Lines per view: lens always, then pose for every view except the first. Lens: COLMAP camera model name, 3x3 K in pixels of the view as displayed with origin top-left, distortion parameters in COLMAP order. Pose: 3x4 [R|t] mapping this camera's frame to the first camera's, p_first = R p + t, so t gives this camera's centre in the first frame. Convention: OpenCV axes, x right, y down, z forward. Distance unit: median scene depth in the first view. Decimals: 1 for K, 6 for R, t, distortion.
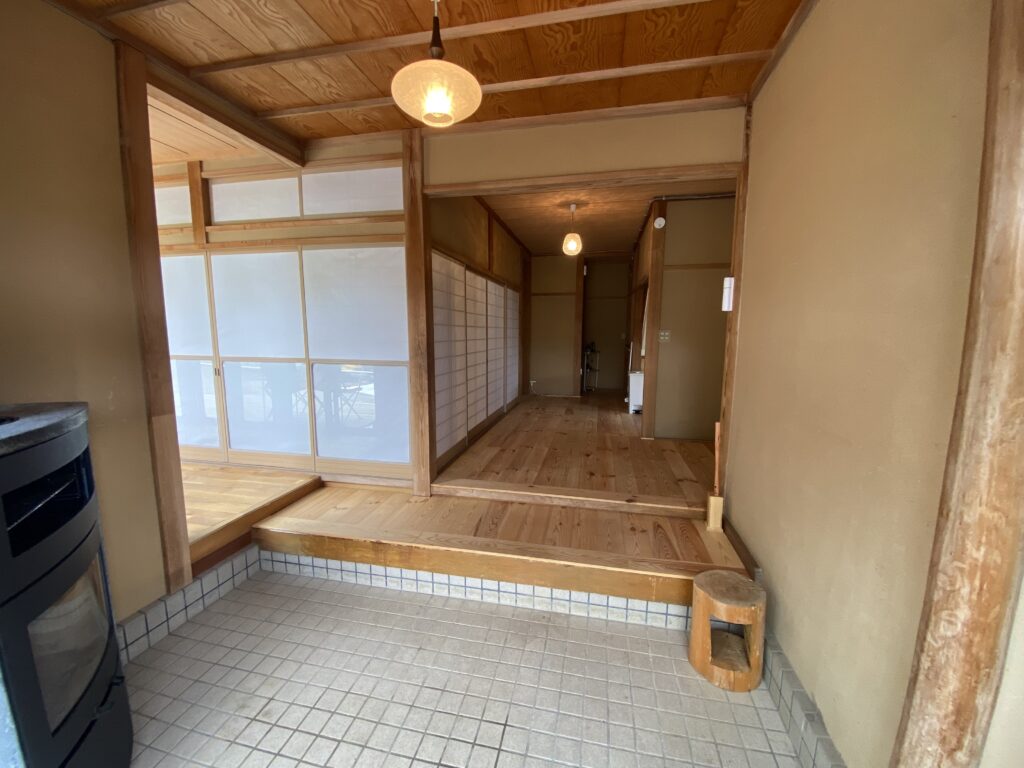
lens RADIAL K [[421.9, 0, 492.9], [0, 421.9, 382.4], [0, 0, 1]] dist [0.020086, -0.020934]
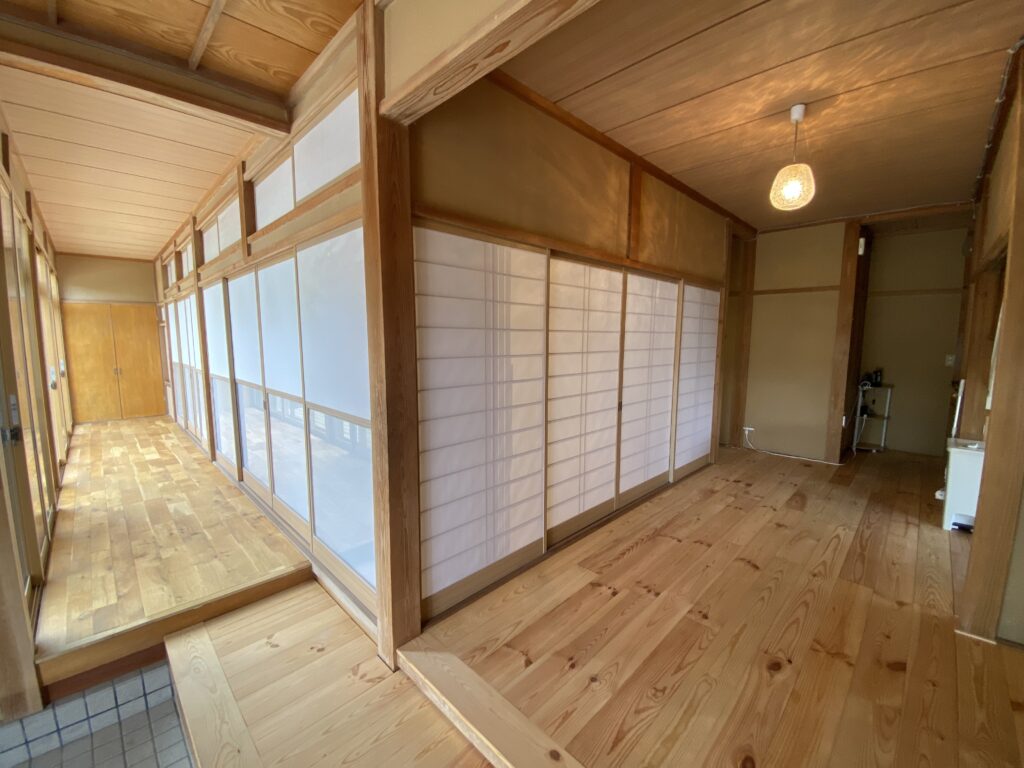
lens RADIAL K [[421.9, 0, 492.9], [0, 421.9, 382.4], [0, 0, 1]] dist [0.020086, -0.020934]
pose [[0.851650, 0.054730, -0.521245, 0.157910], [-0.062961, 0.998014, 0.001921, -0.079488], [0.520315, 0.031182, 0.853405, 0.402797]]
